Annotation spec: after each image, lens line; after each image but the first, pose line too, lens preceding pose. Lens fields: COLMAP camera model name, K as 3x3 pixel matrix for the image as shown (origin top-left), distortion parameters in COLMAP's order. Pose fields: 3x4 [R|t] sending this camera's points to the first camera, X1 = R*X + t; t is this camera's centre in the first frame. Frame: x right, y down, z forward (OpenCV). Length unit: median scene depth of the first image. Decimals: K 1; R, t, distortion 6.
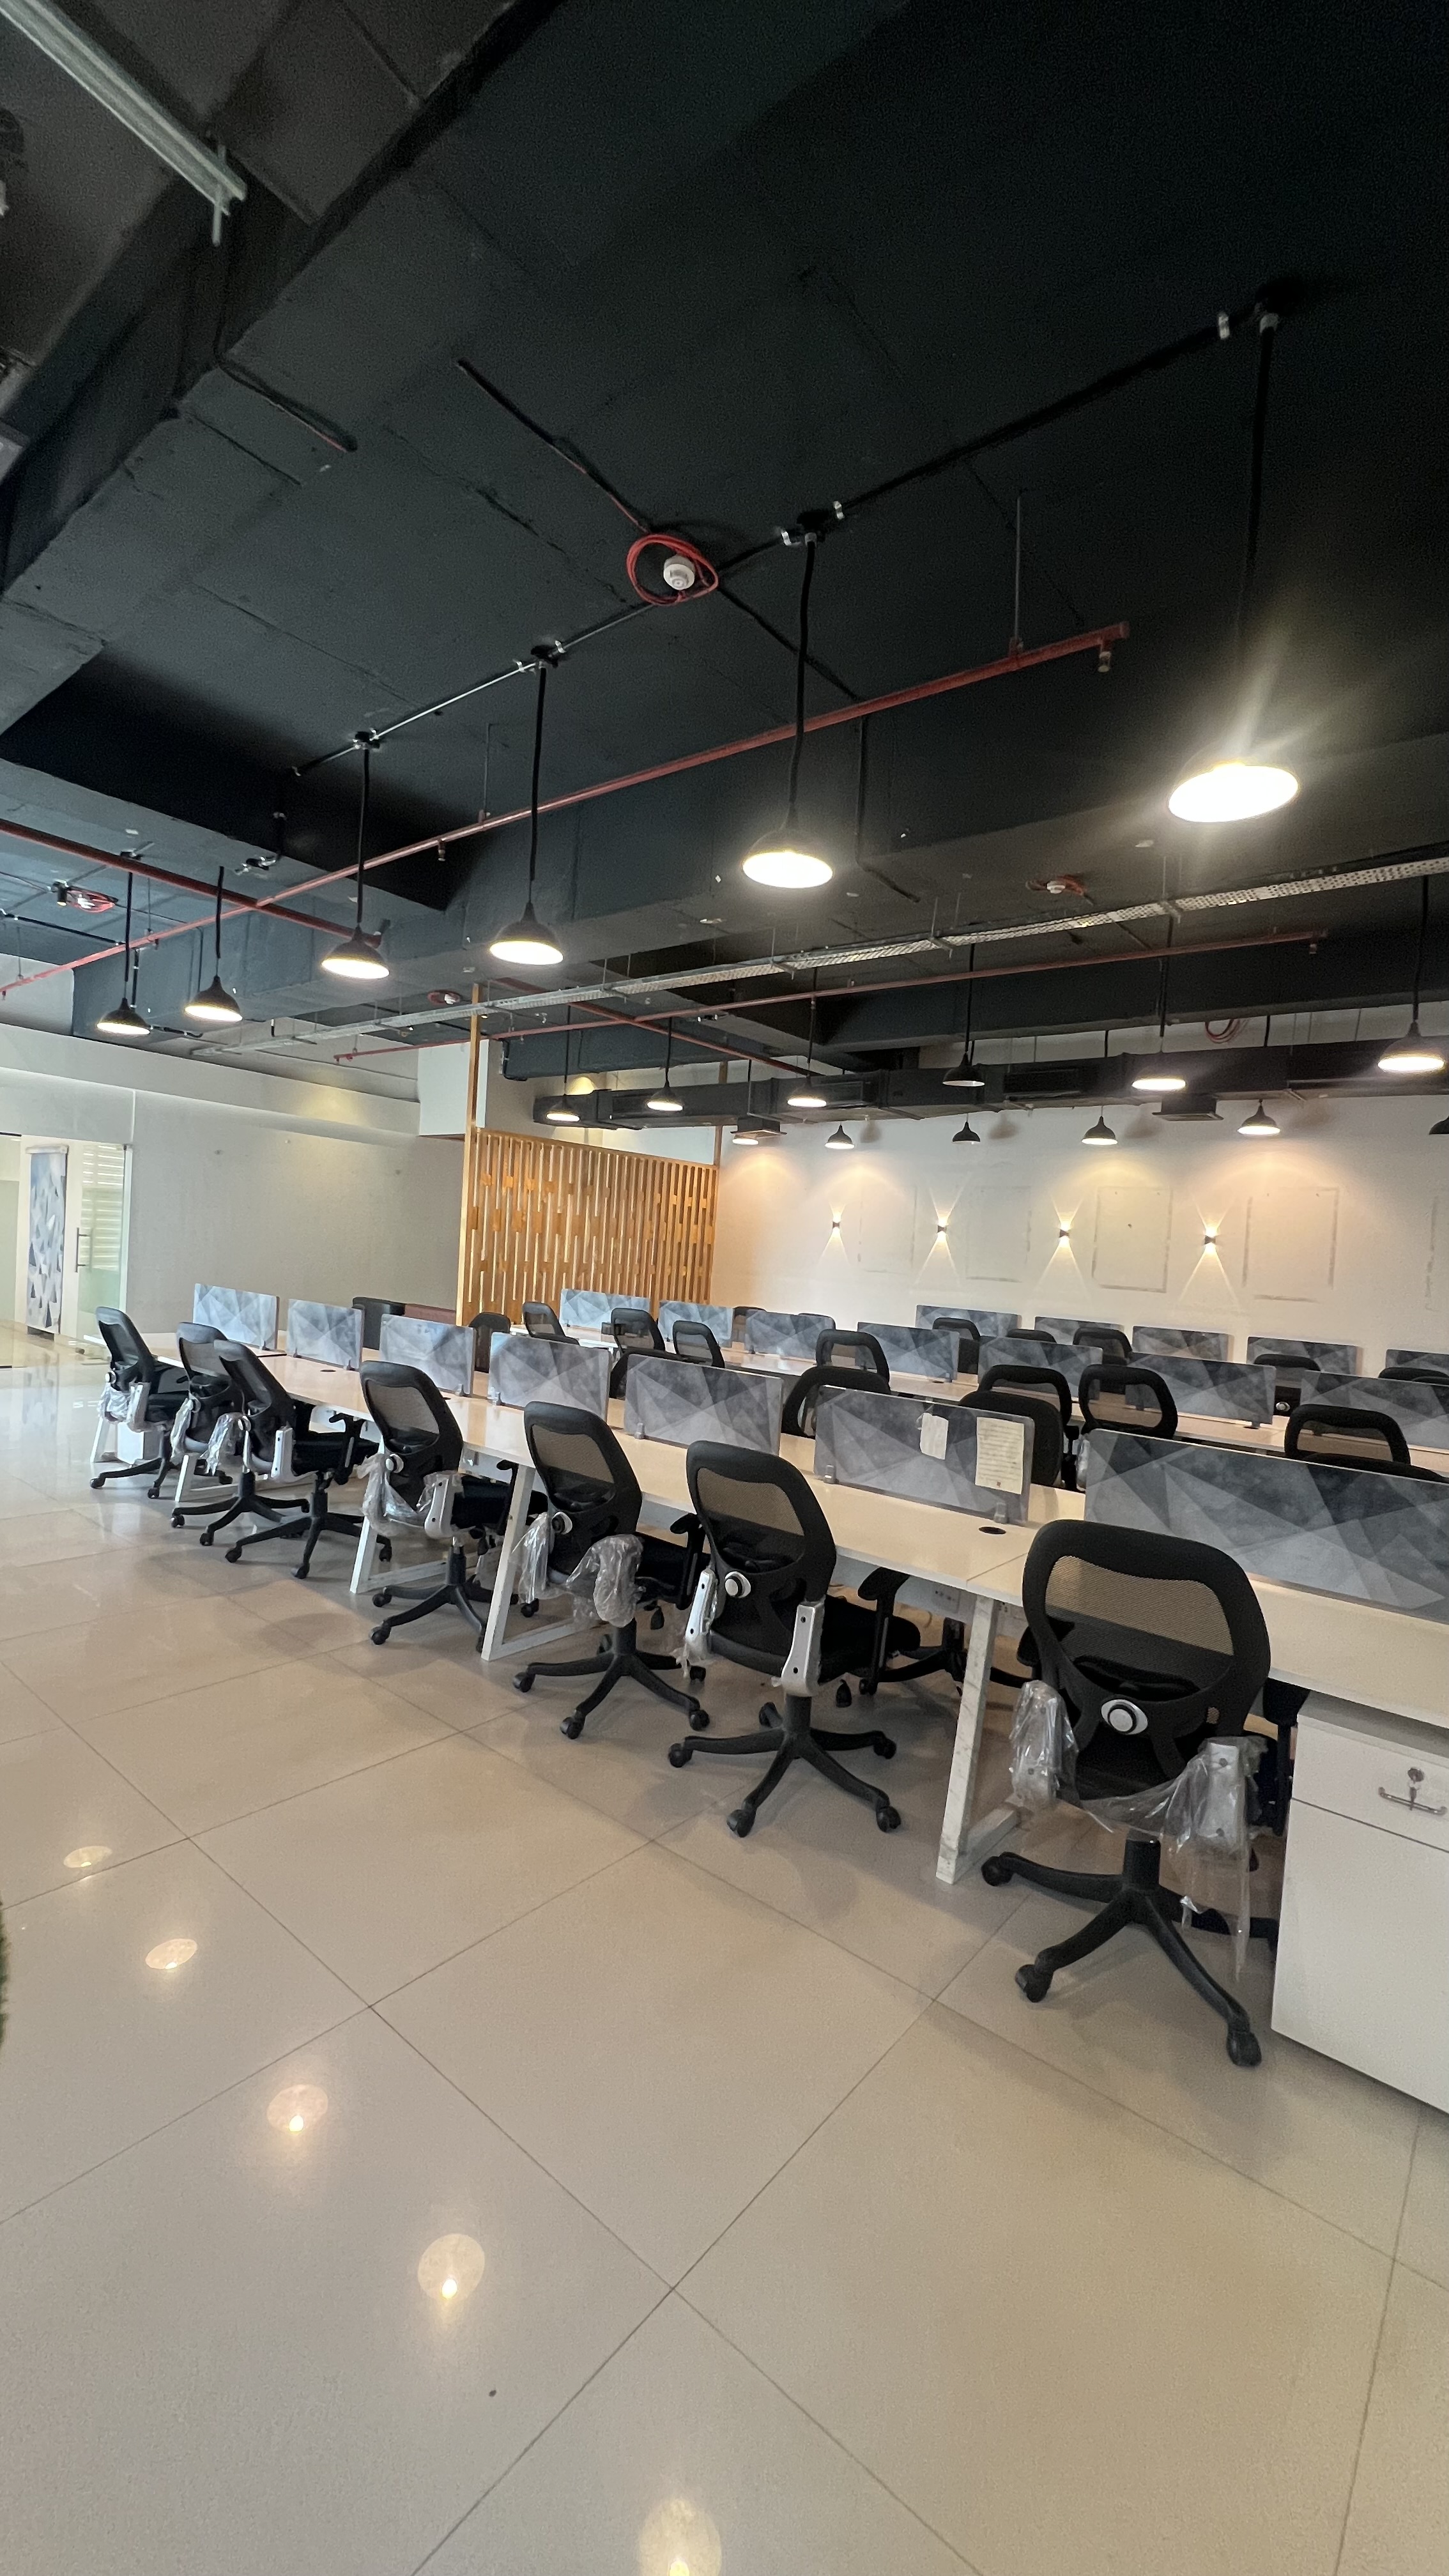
lens RADIAL K [[1031.0, 0, 726.7], [0, 1031.0, 1279.5], [0, 0, 1]] dist [-0.001424, -0.000027]
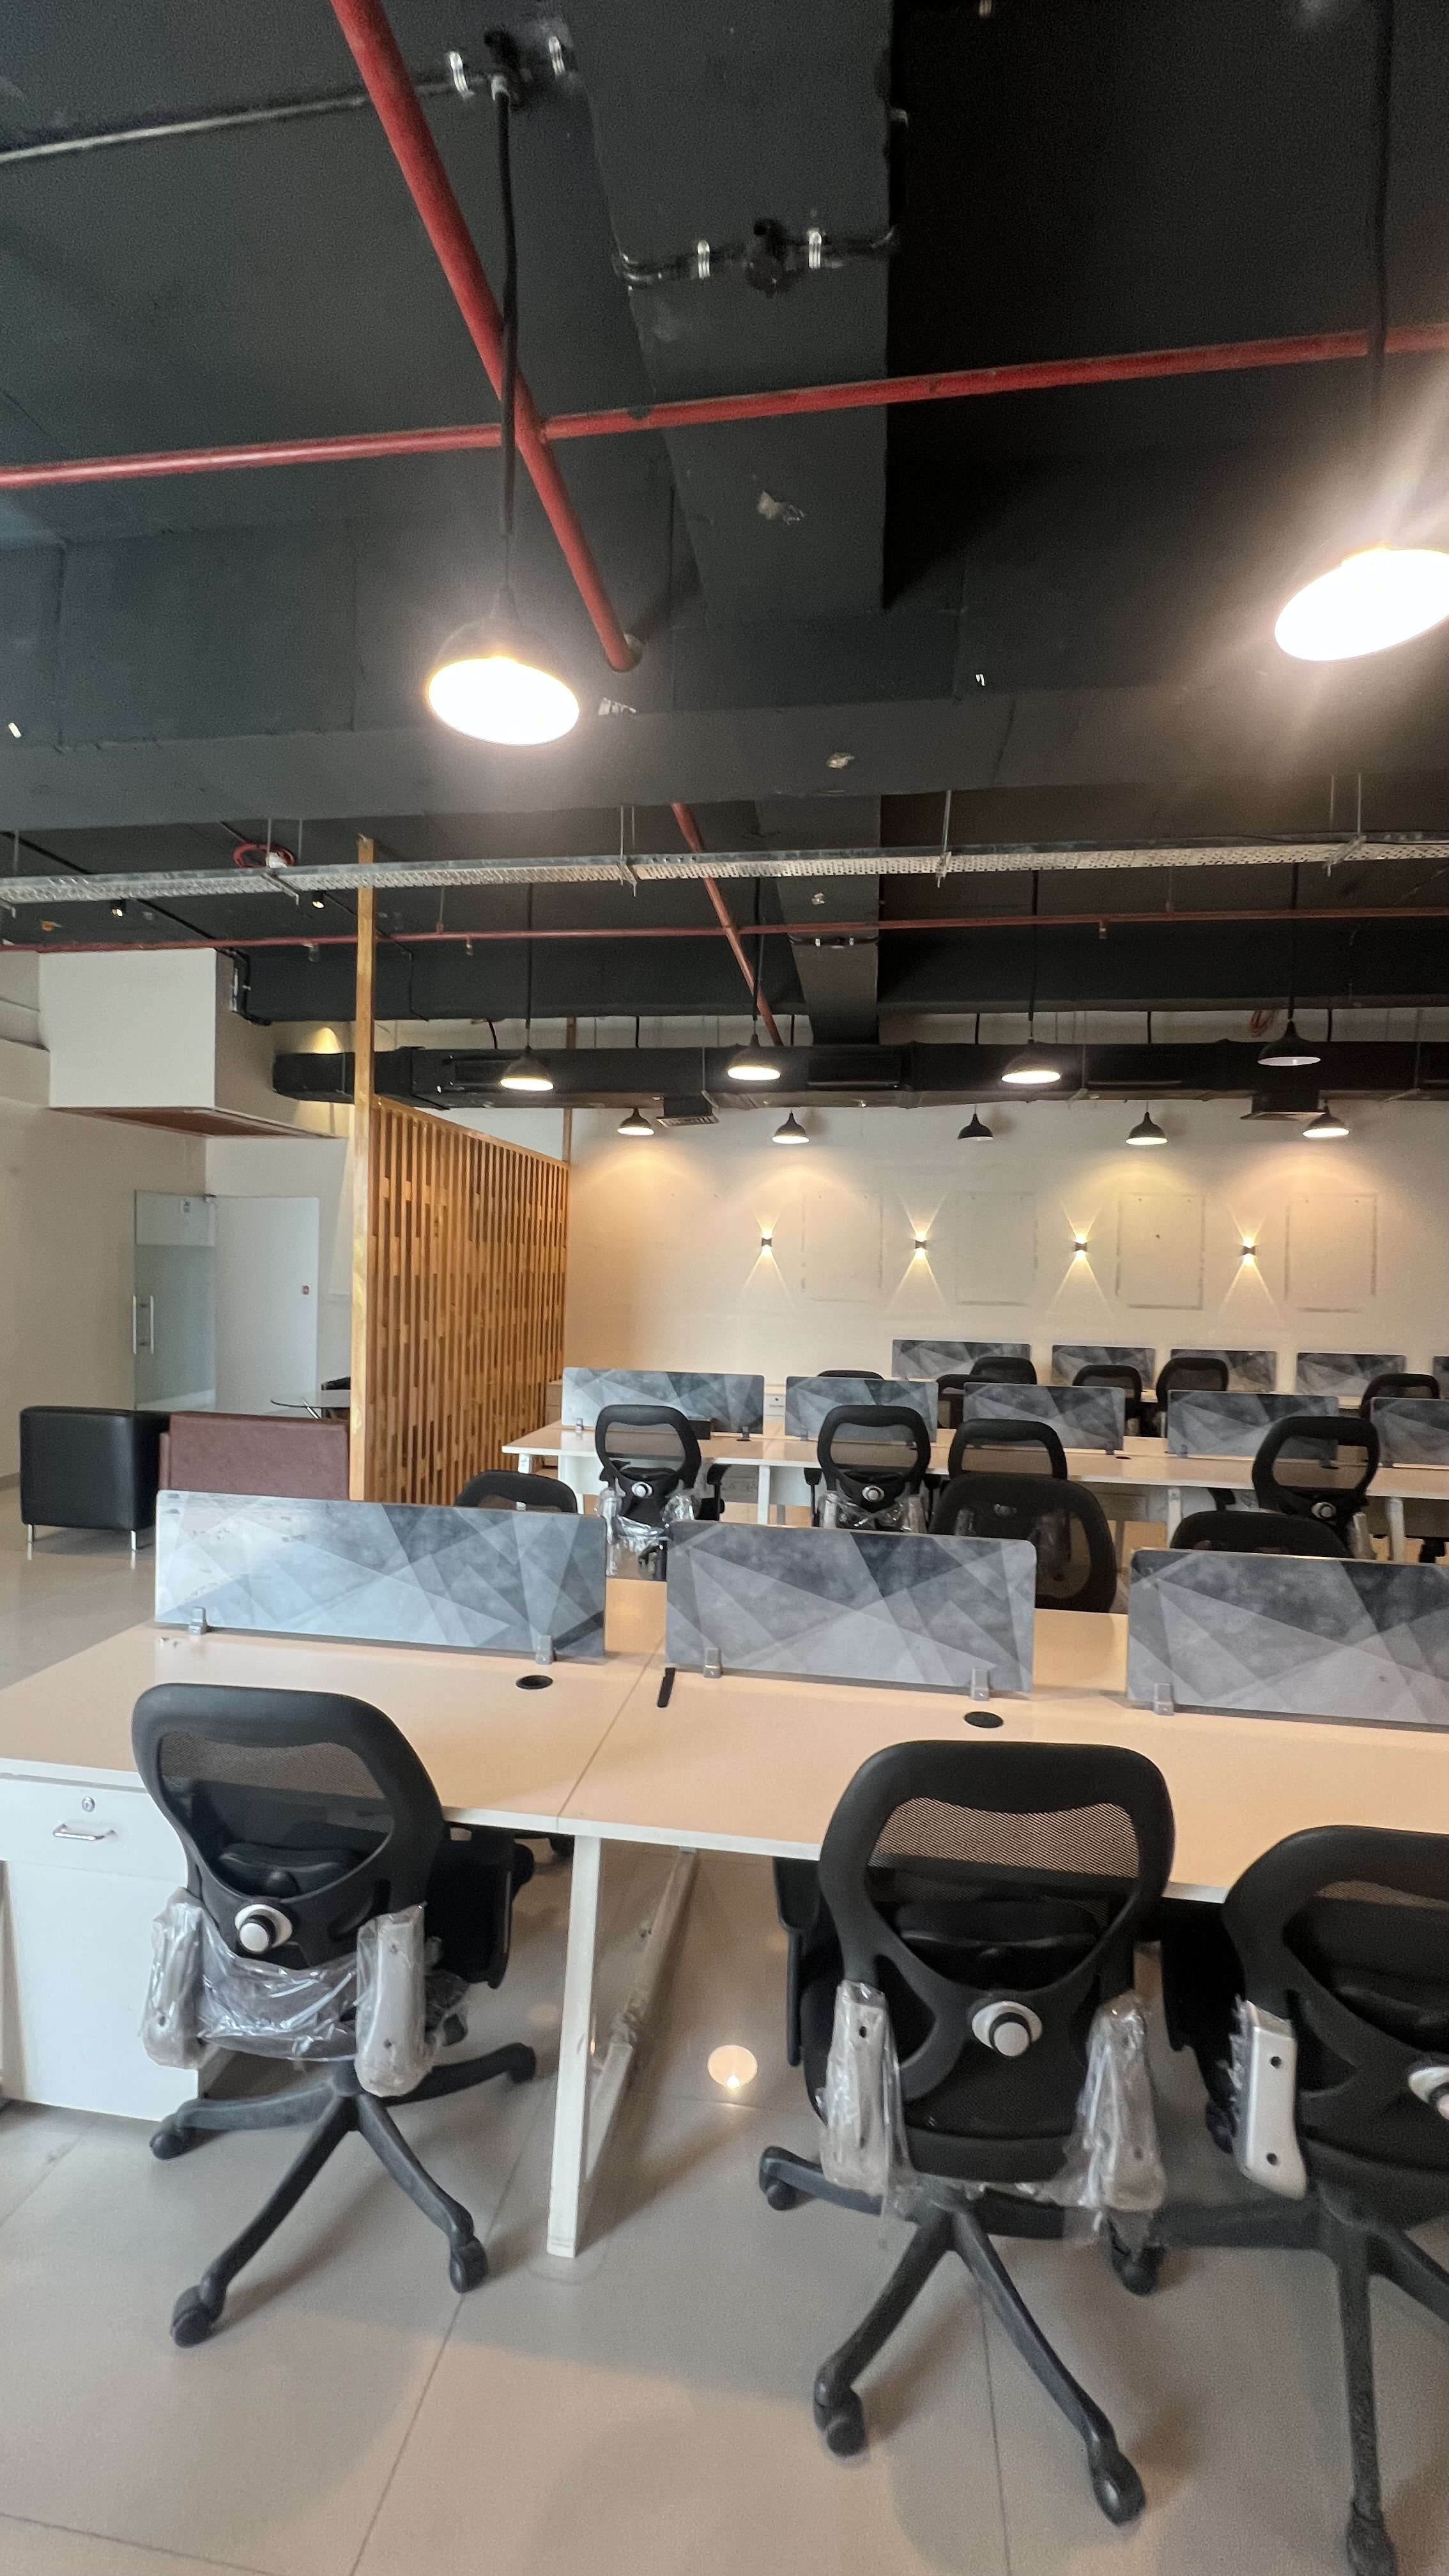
lens RADIAL K [[1034.5, 0, 726.9], [0, 1034.5, 1284.3], [0, 0, 1]] dist [-0.001404, 0.000302]
pose [[0.854862, -0.053806, 0.516058, -0.372782], [0.048782, 0.998538, 0.023303, -0.047890], [-0.516558, 0.005254, 0.856236, 0.412990]]
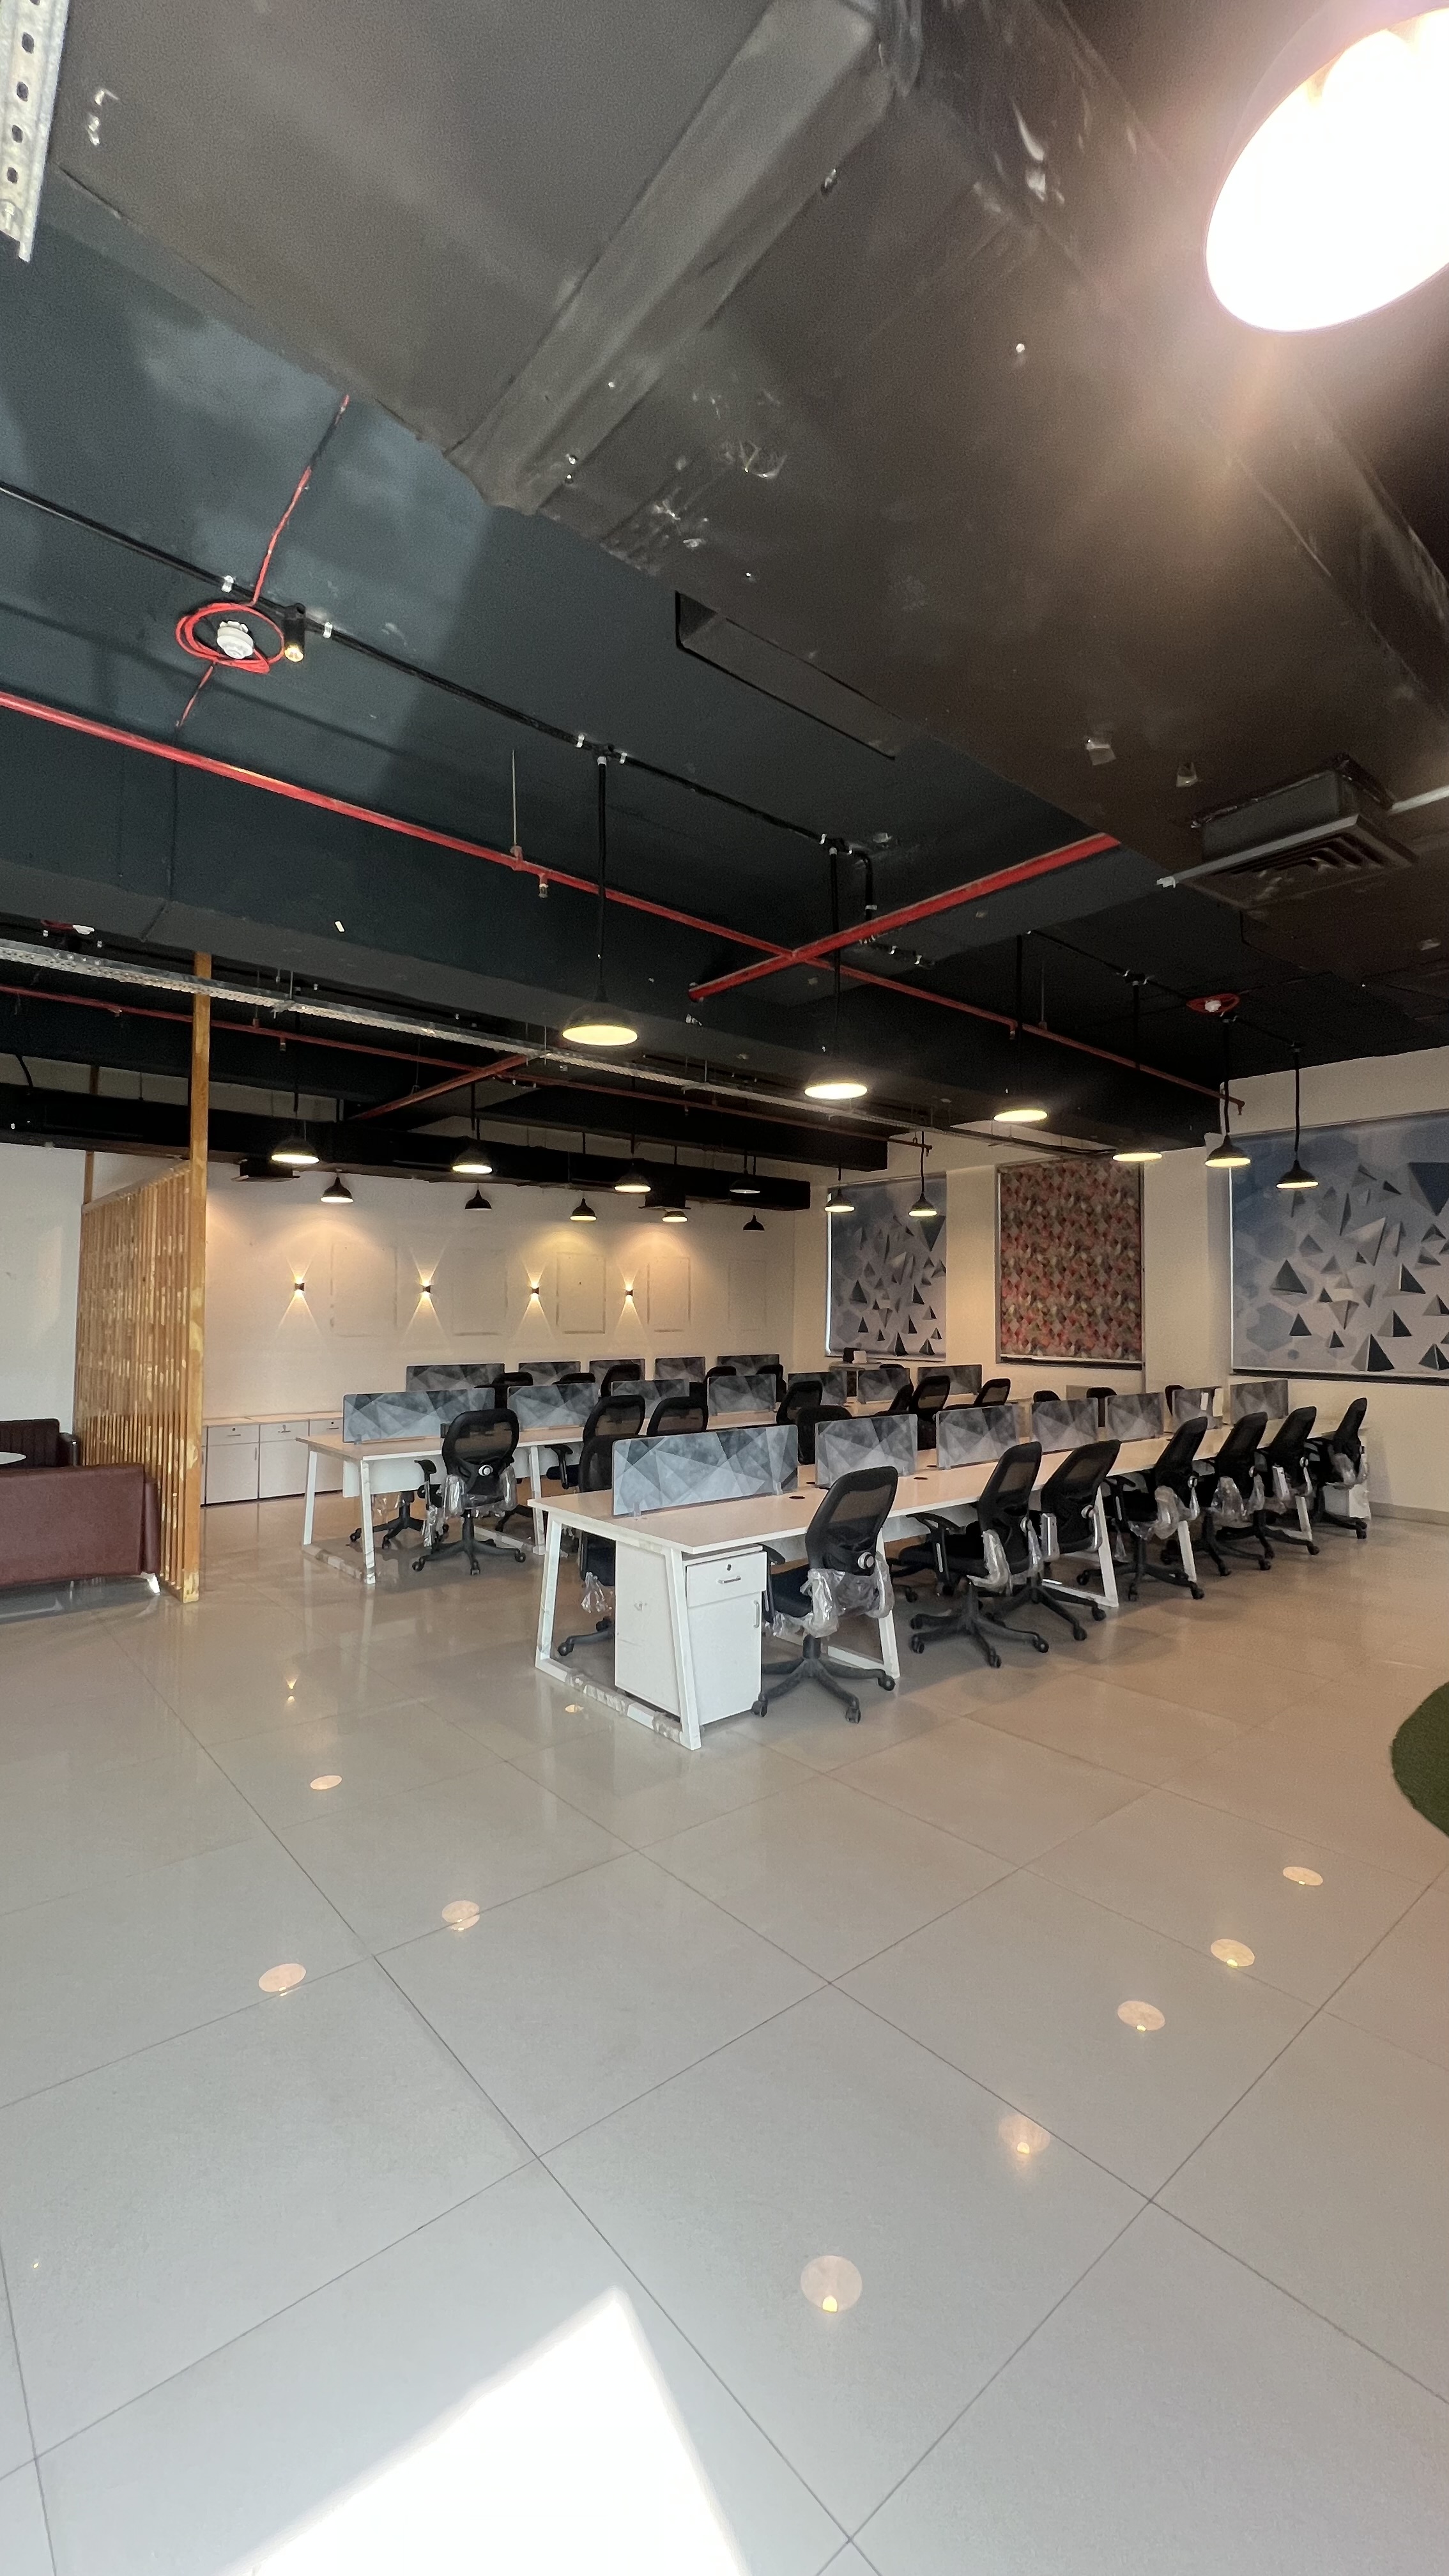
lens RADIAL K [[1034.5, 0, 726.9], [0, 1034.5, 1284.3], [0, 0, 1]] dist [-0.001404, 0.000302]
pose [[0.174228, -0.036605, 0.984025, -0.806950], [0.036458, 0.998863, 0.030702, -0.080352], [-0.984030, 0.030526, 0.175364, 0.572536]]
